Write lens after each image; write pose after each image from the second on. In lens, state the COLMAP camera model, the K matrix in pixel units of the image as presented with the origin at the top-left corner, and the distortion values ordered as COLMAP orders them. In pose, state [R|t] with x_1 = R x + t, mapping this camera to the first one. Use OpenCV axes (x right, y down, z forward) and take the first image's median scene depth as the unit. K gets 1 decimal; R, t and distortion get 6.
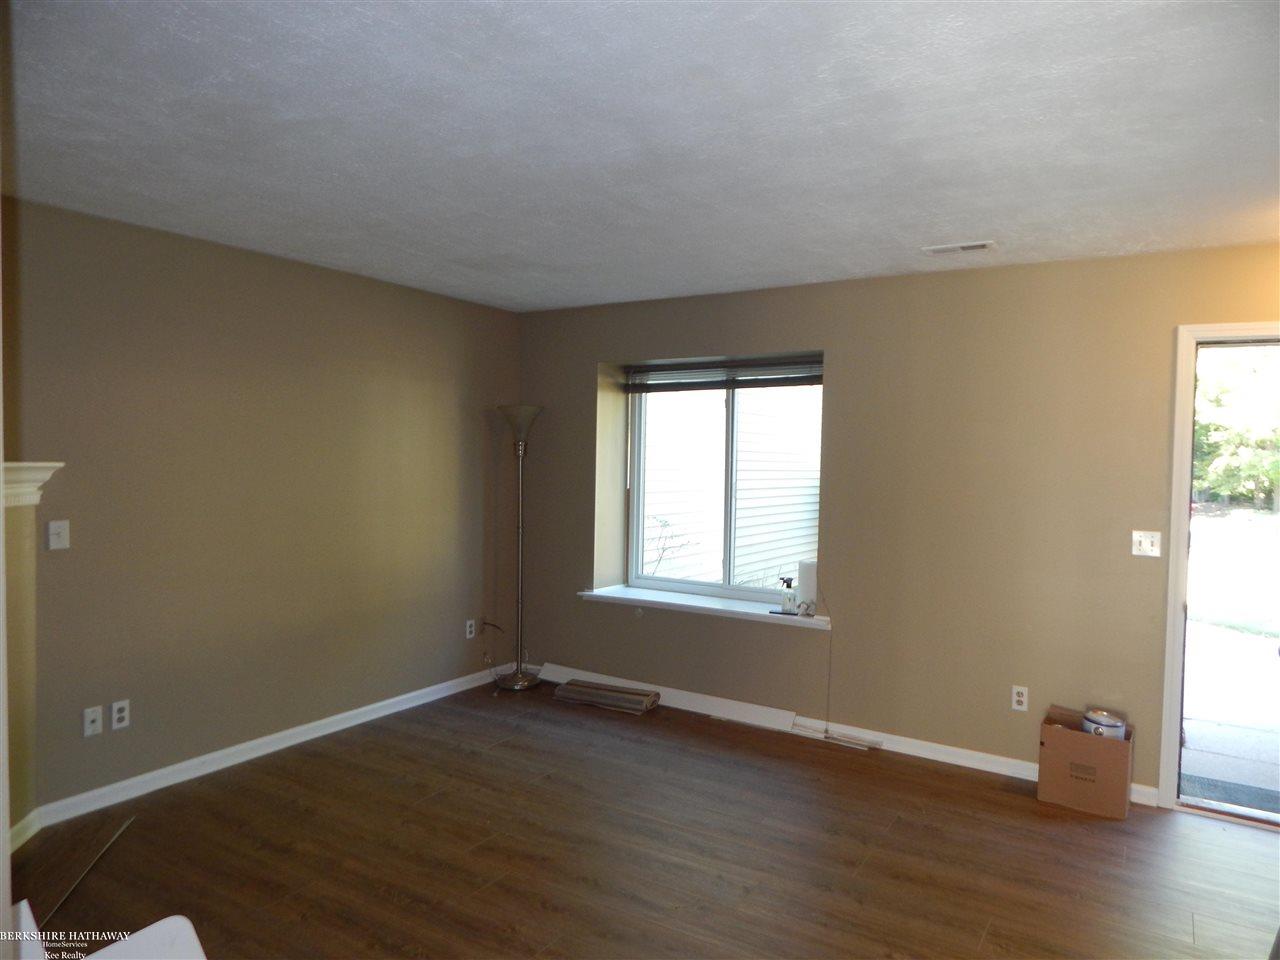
lens RADIAL K [[838.1, 0, 640.0], [0, 838.1, 480.0], [0, 0, 1]] dist [0.034932, 0.001605]
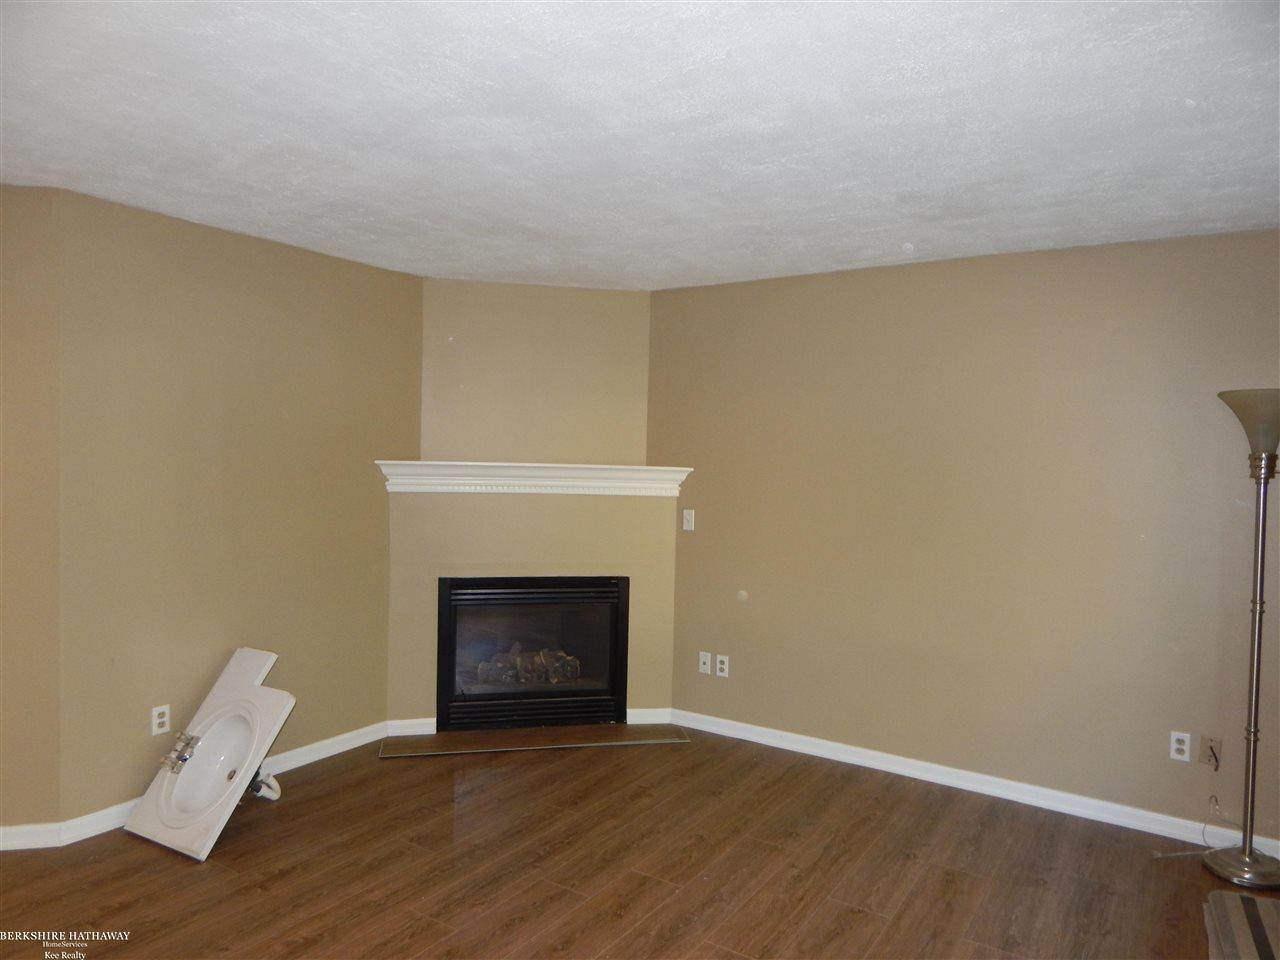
lens RADIAL K [[838.1, 0, 640.0], [0, 838.1, 480.0], [0, 0, 1]] dist [0.034932, 0.001605]
pose [[0.018031, 0.014618, -0.999731, 0.674717], [-0.059506, 0.998136, 0.013521, -0.014346], [0.998065, 0.059246, 0.018868, 0.870642]]
